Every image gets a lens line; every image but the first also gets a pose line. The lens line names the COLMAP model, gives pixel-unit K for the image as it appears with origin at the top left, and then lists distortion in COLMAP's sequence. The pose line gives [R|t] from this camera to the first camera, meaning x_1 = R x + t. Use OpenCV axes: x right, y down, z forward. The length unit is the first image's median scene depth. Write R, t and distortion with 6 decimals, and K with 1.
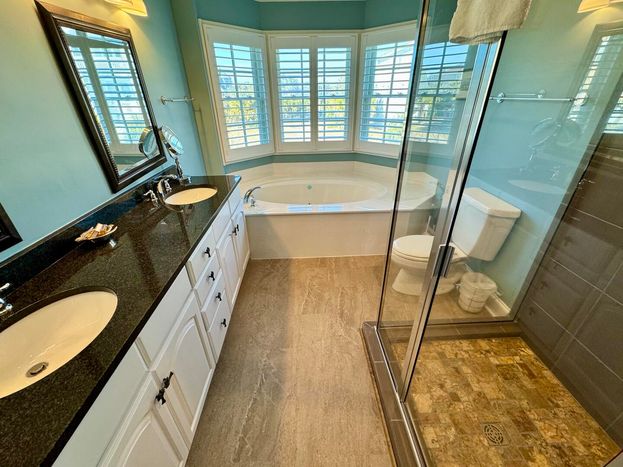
lens RADIAL K [[251.0, 0, 310.8], [0, 251.0, 228.3], [0, 0, 1]] dist [-0.008556, 0.000231]
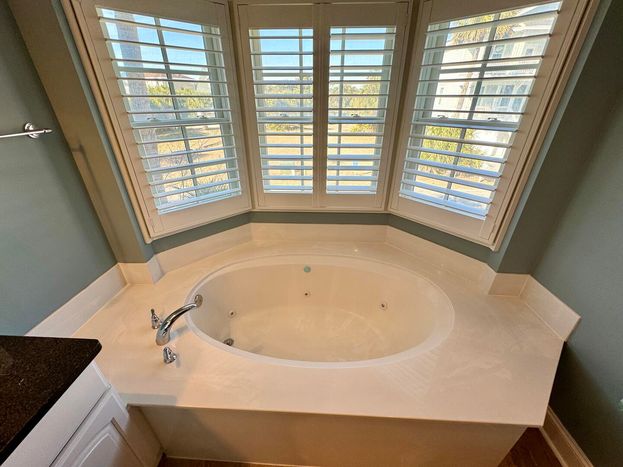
lens RADIAL K [[251.0, 0, 312.5], [0, 251.0, 239.5], [0, 0, 1]] dist [-0.008556, 0.000231]
pose [[0.995452, 0.060658, -0.073456, 0.053218], [-0.058776, 0.997892, 0.027515, -0.284583], [0.074970, -0.023073, 0.996919, 0.455839]]
